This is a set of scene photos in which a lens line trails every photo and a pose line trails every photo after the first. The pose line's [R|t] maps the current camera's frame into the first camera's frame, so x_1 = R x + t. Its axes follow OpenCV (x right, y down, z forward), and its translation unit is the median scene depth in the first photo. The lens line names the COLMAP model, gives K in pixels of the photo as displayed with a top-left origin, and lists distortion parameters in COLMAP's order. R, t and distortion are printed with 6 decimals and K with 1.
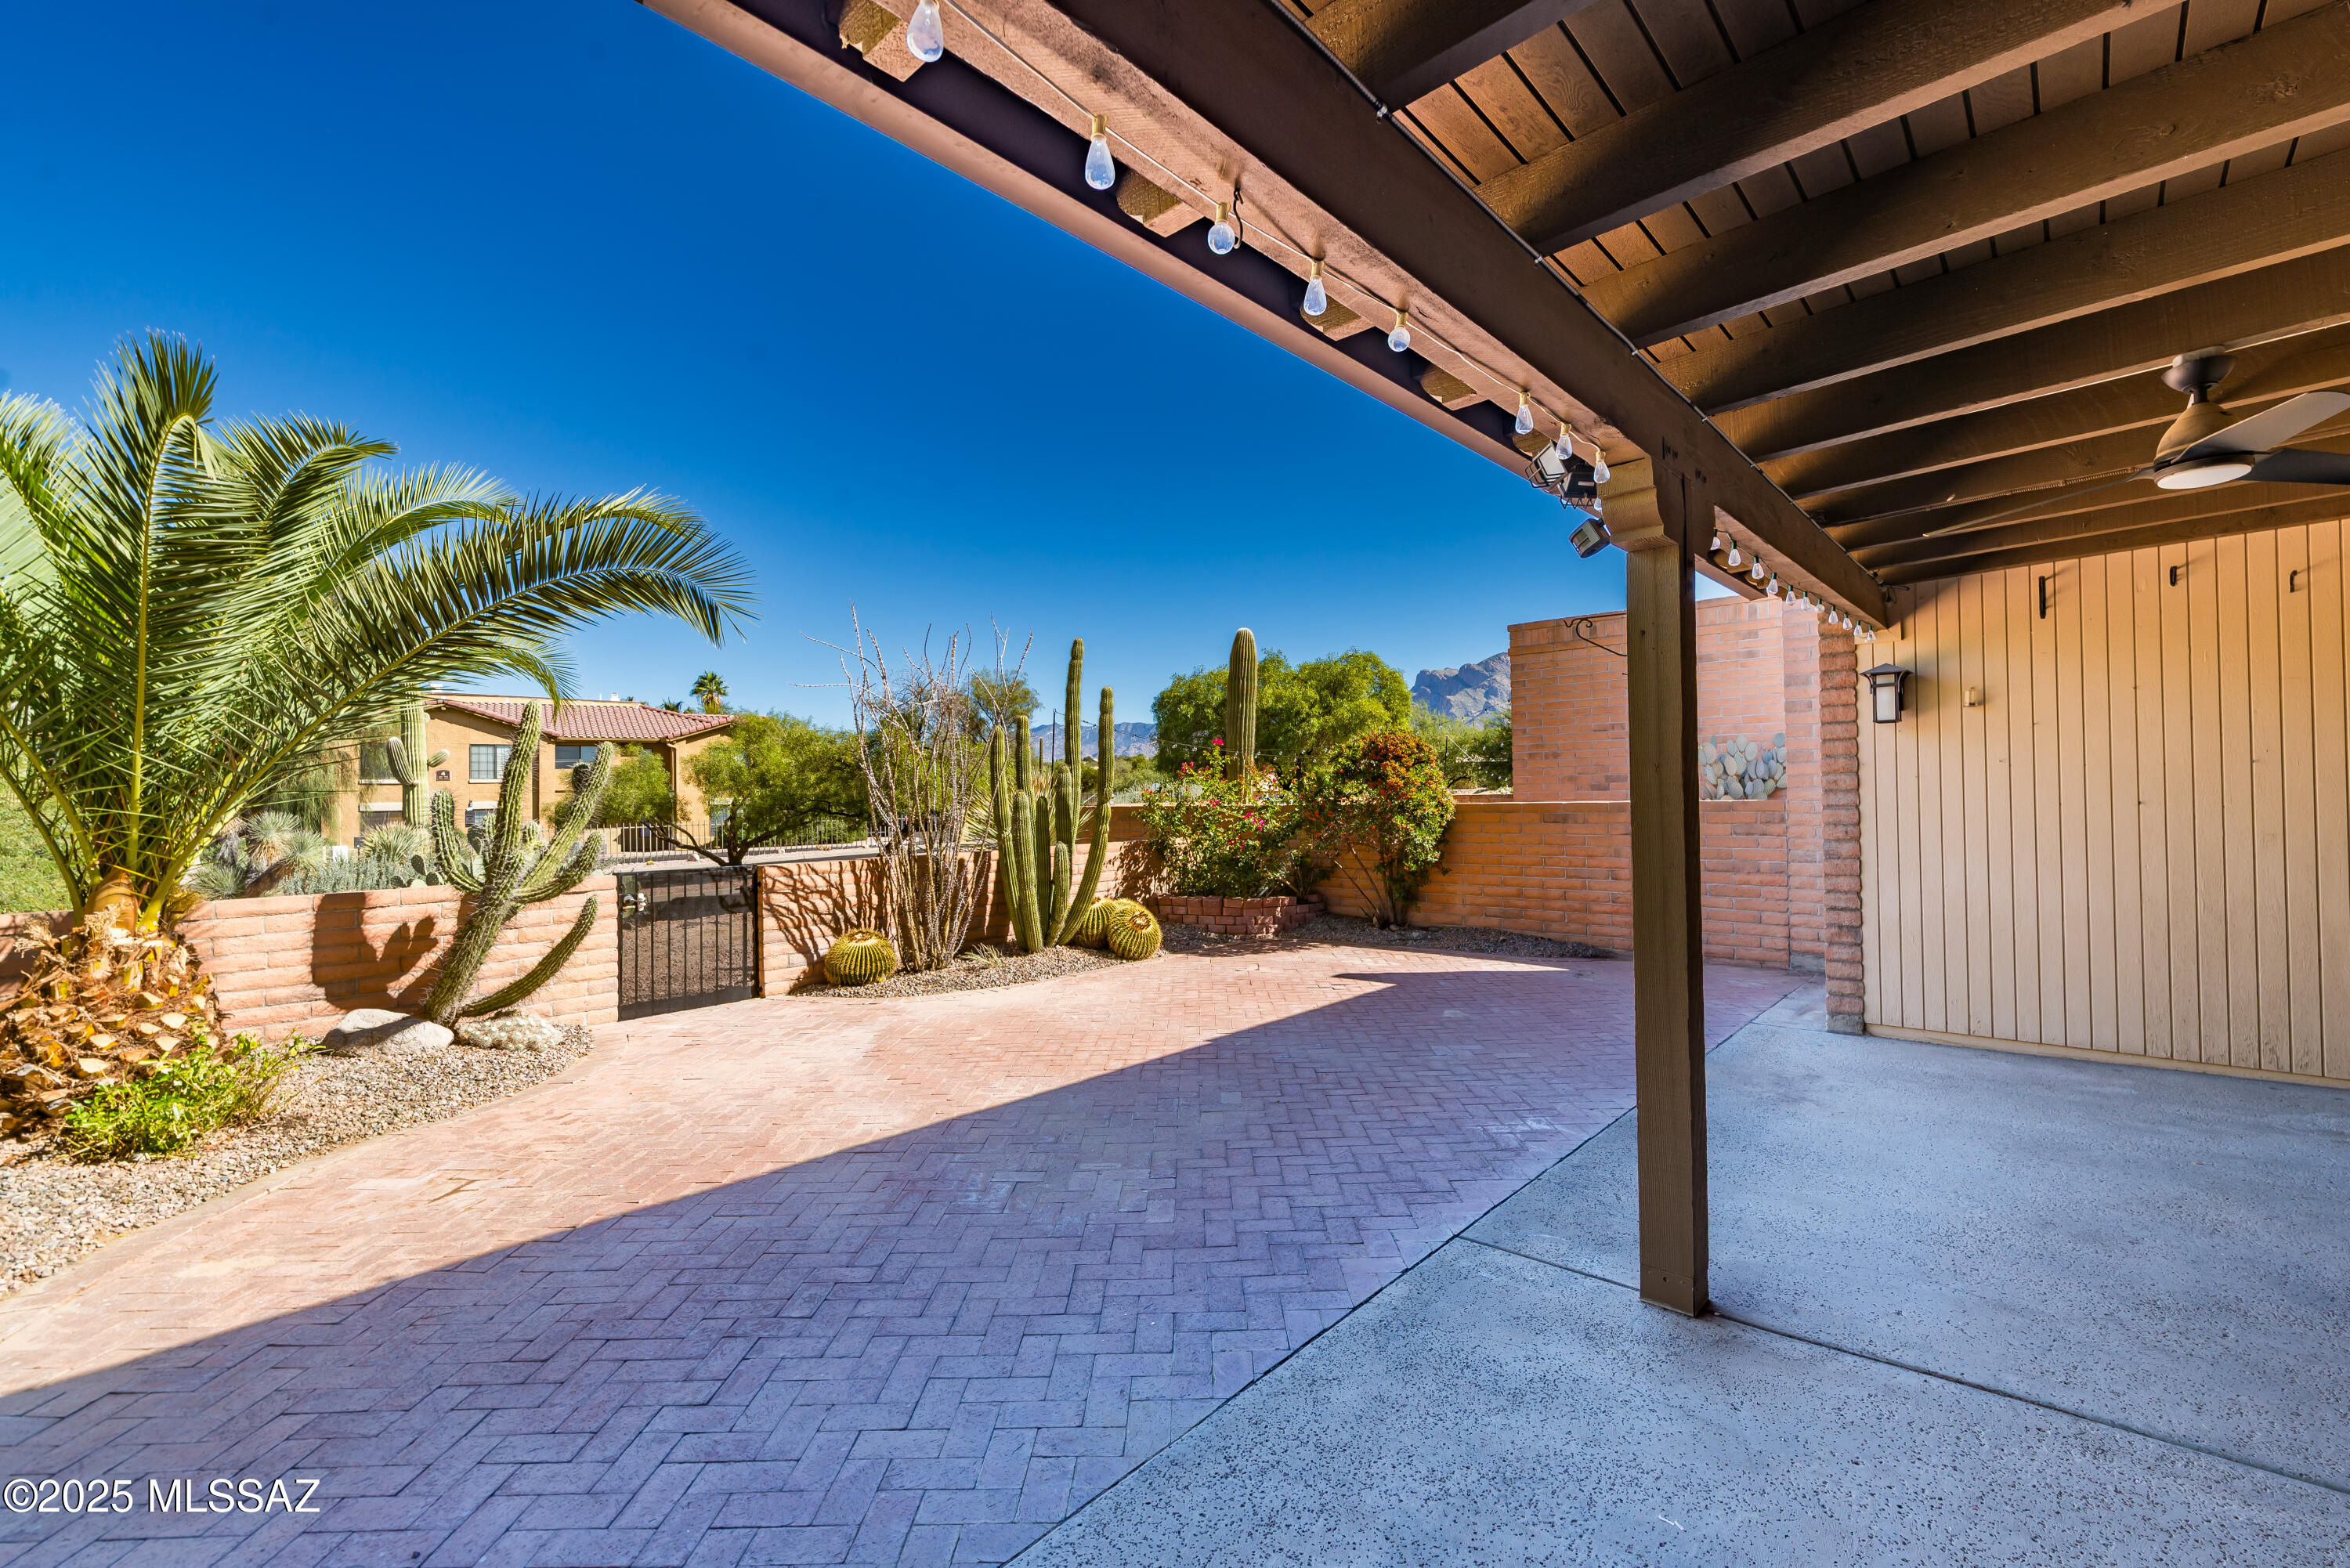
lens RADIAL K [[1002.8, 0, 1201.7], [0, 1002.8, 780.2], [0, 0, 1]] dist [0.002987, -0.002027]
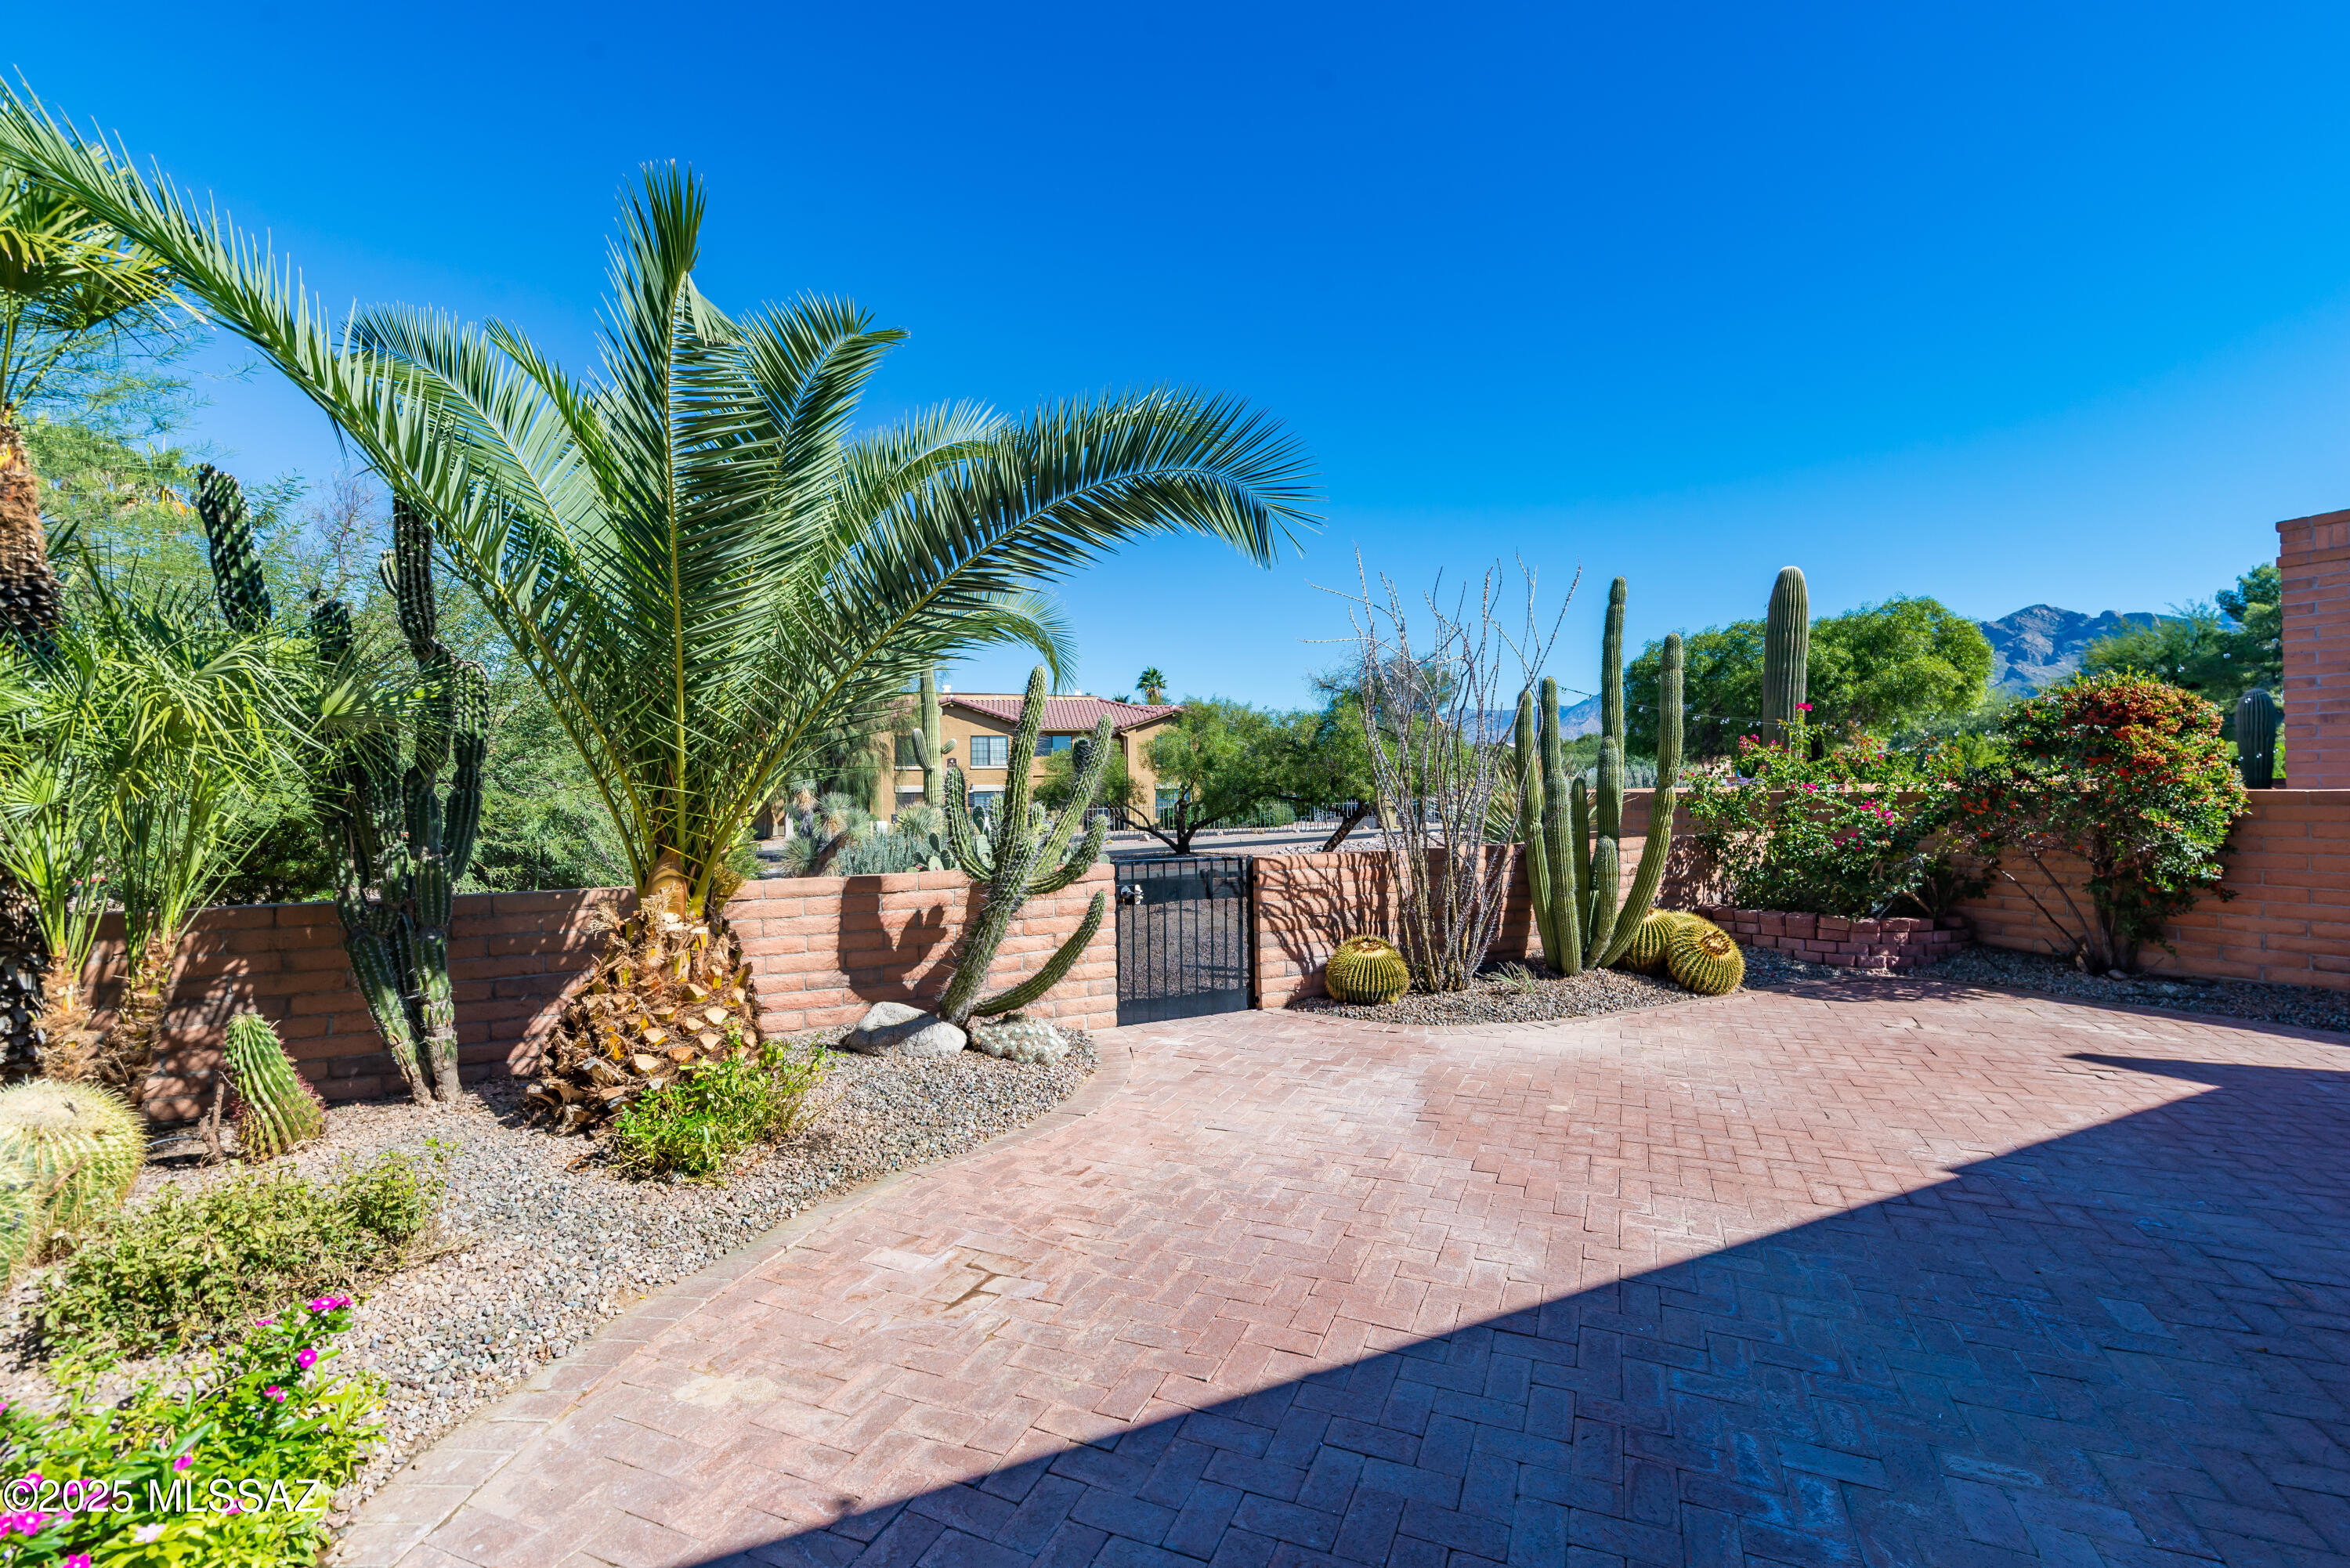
lens RADIAL K [[1002.8, 0, 1204.0], [0, 1002.8, 779.5], [0, 0, 1]] dist [0.002987, -0.002027]
pose [[0.920942, 0.001844, -0.389695, -0.127803], [0.003328, 0.999915, 0.012596, 0.006535], [0.389685, -0.012897, 0.920858, 0.165617]]
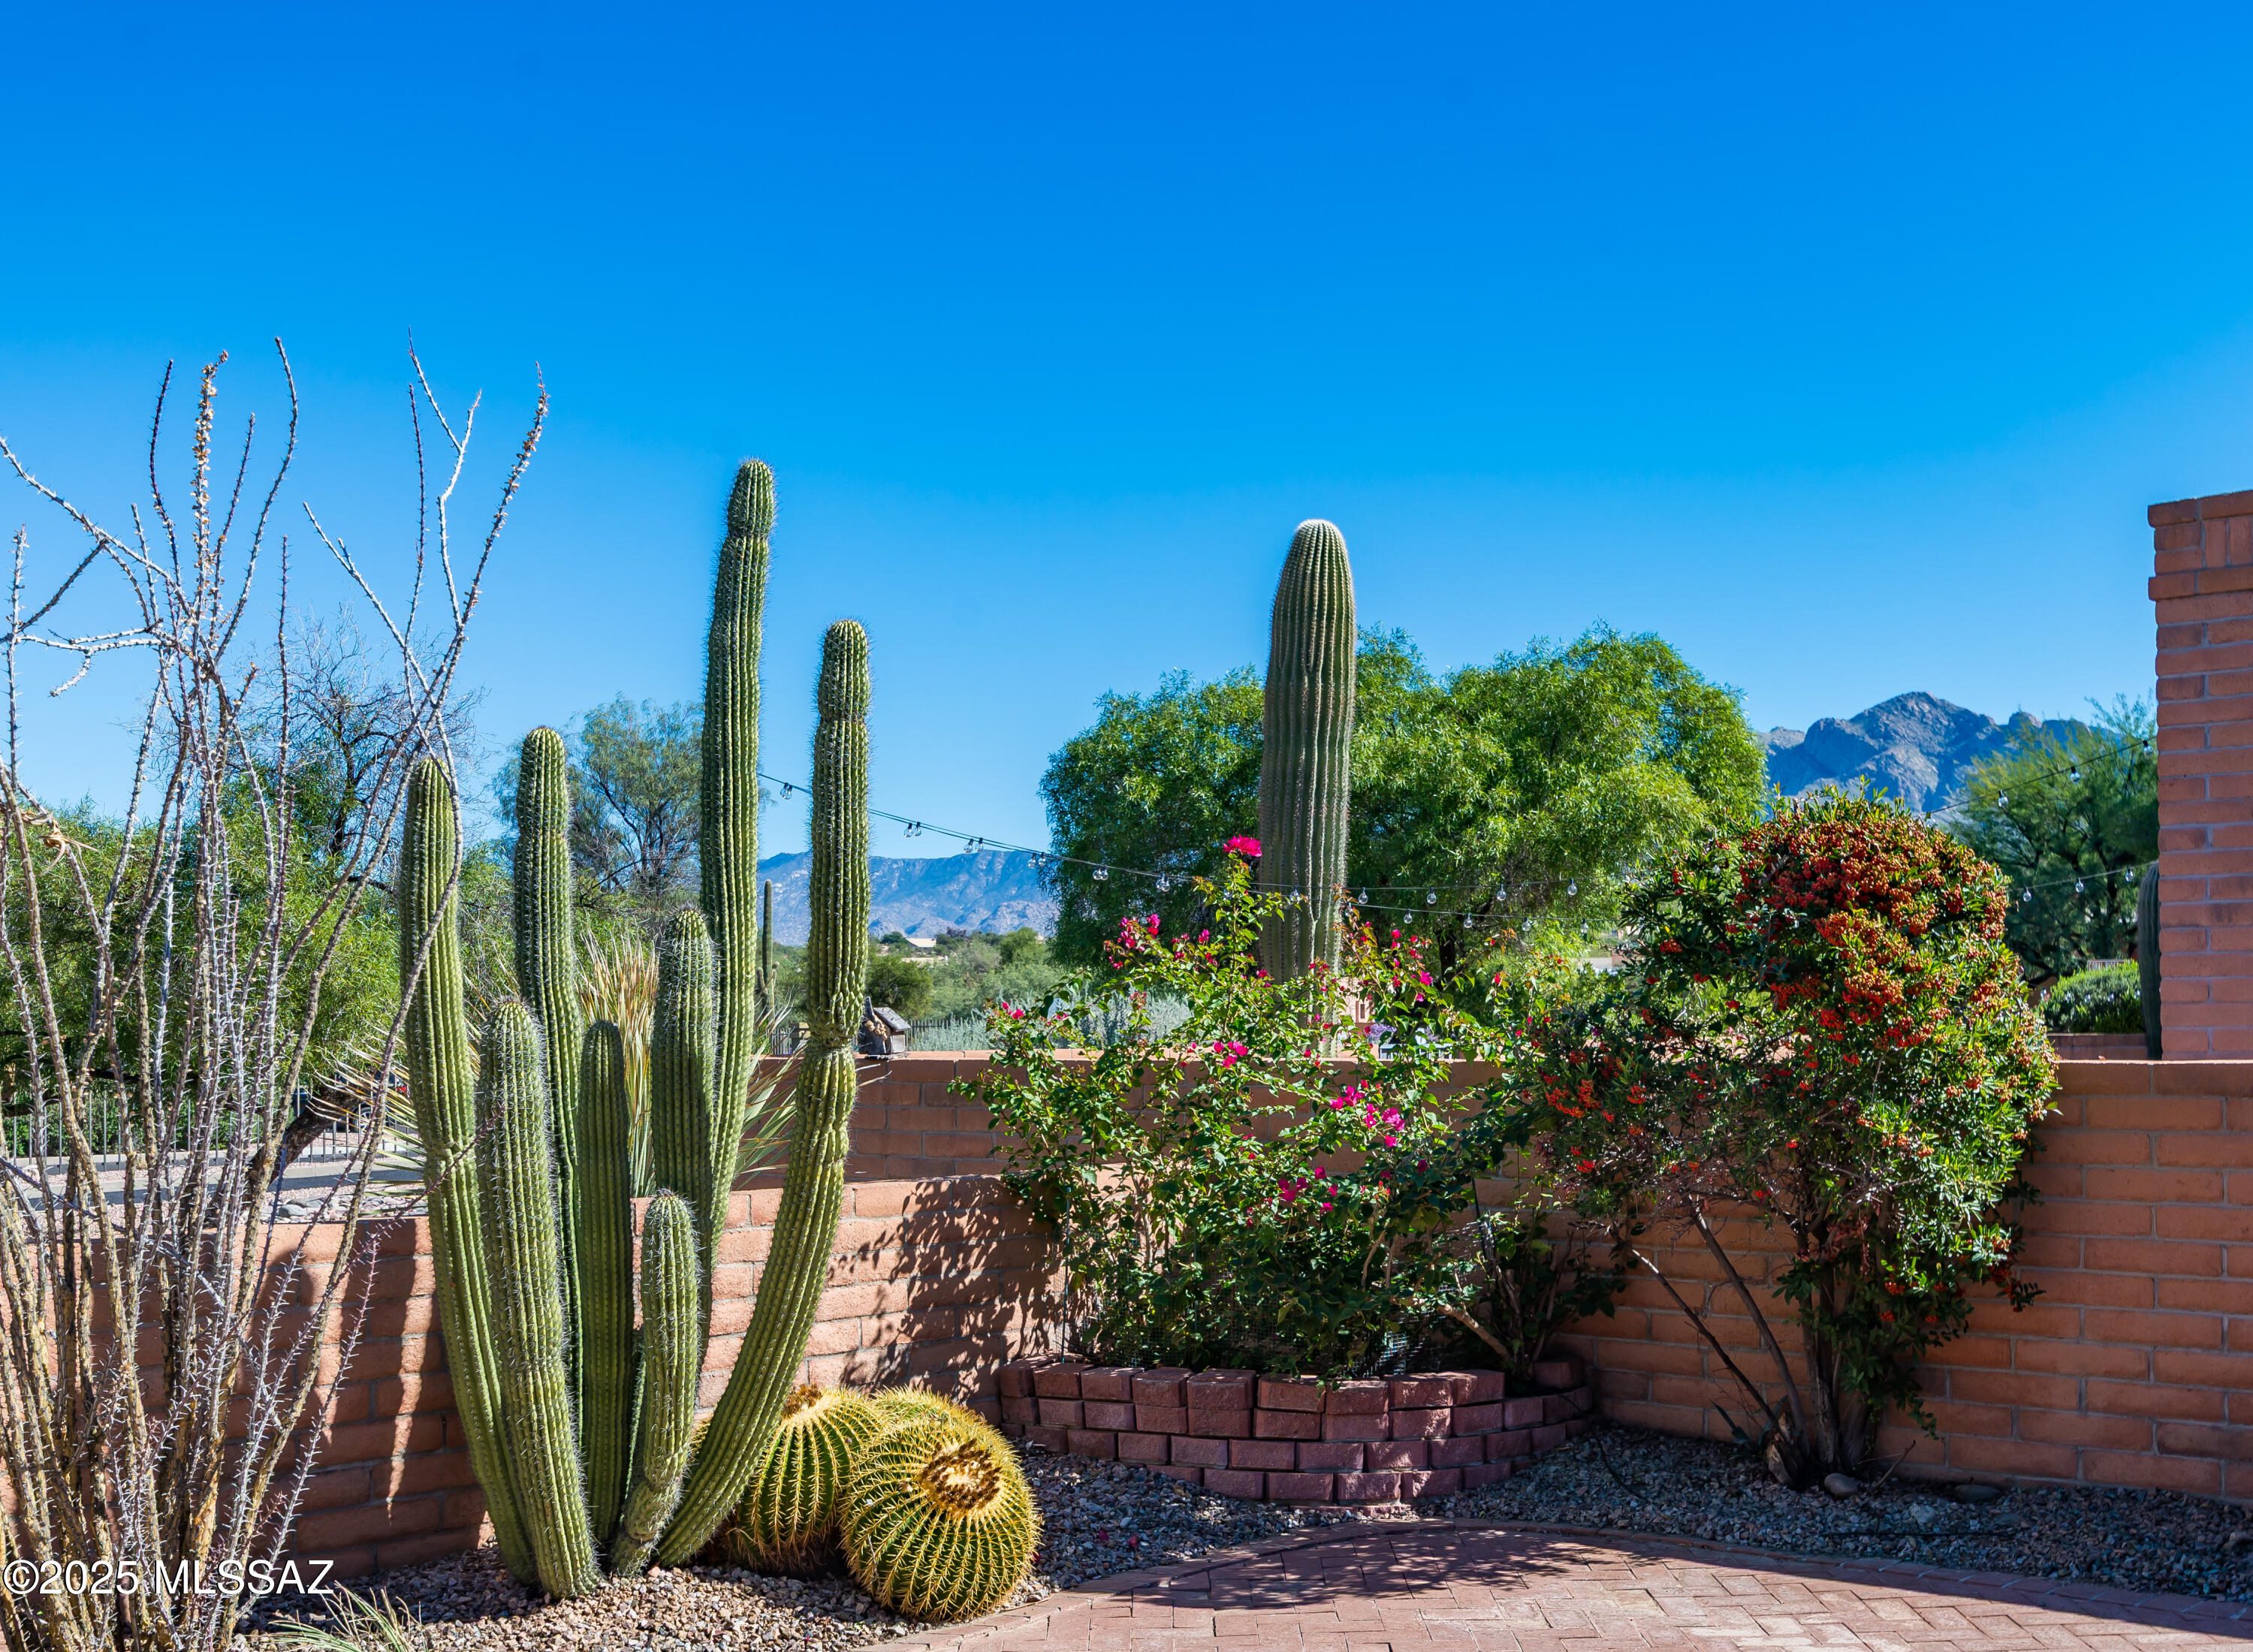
lens RADIAL K [[2477.9, 0, 1304.6], [0, 2477.9, 987.0], [0, 0, 1]] dist [-0.006211, 0.000000]
pose [[0.998585, 0.010961, 0.052036, -0.003868], [-0.010786, 0.999935, -0.003643, 0.007265], [-0.052073, 0.003077, 0.998639, 0.330936]]
